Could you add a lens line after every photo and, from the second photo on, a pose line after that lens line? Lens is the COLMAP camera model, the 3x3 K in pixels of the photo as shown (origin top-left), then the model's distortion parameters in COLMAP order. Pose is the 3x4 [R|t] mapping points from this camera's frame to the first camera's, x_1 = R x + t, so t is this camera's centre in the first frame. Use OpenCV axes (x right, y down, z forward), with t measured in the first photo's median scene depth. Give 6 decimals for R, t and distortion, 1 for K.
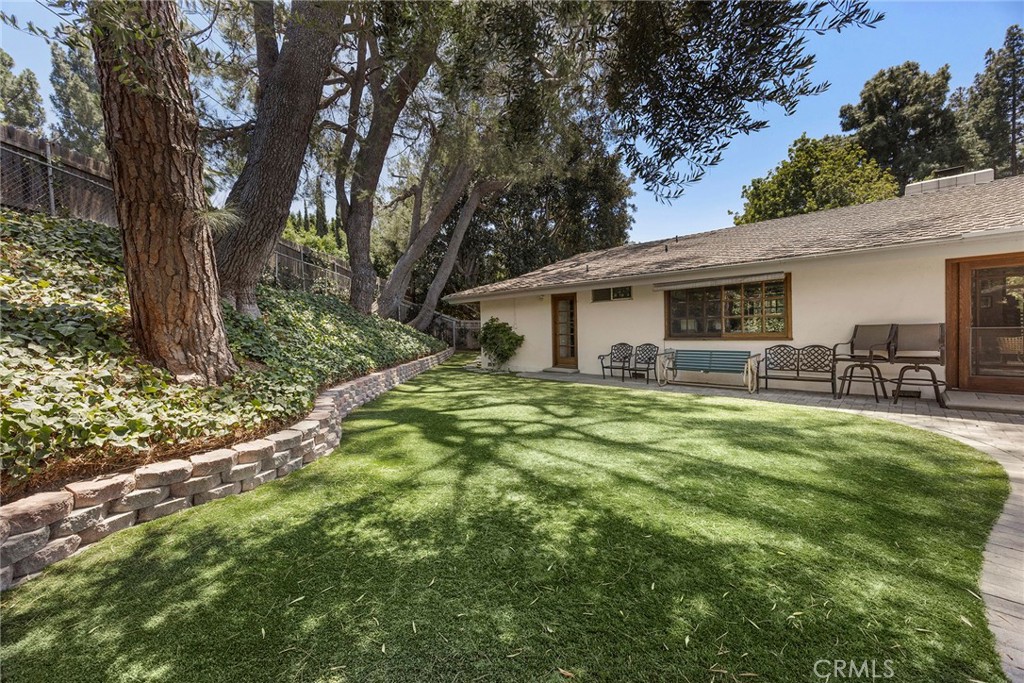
lens RADIAL K [[410.8, 0, 516.0], [0, 410.8, 341.4], [0, 0, 1]] dist [0.002015, 0.000336]
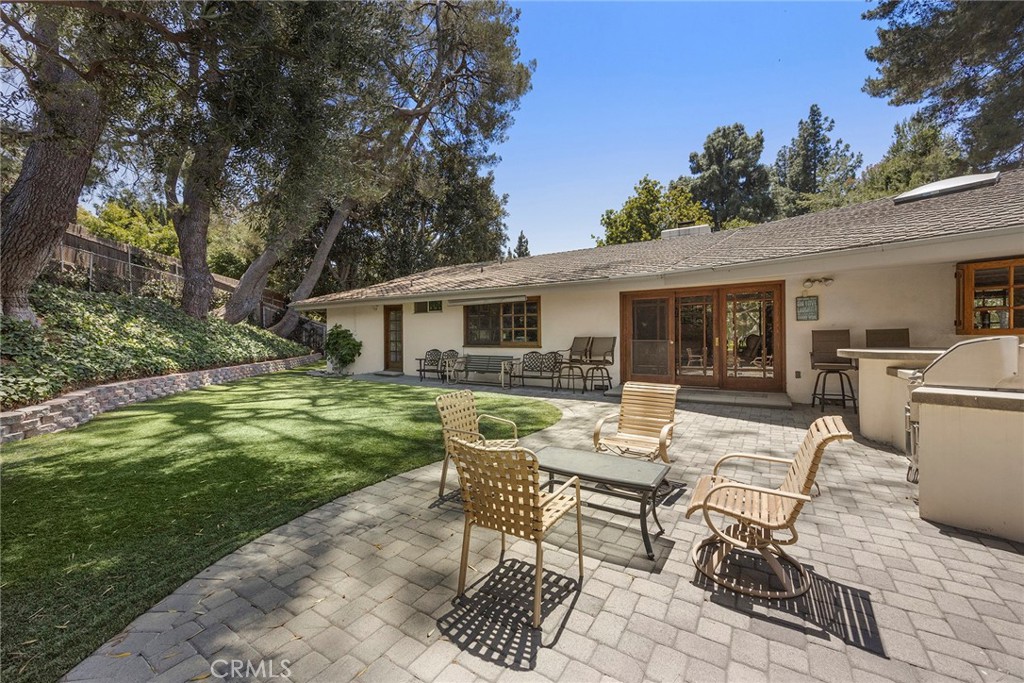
lens RADIAL K [[410.8, 0, 508.8], [0, 410.8, 340.4], [0, 0, 1]] dist [0.002015, 0.000336]
pose [[0.979042, 0.015833, 0.203044, 0.181278], [-0.011321, 0.999663, -0.023367, 0.002907], [-0.203346, 0.020579, 0.978891, -0.146583]]
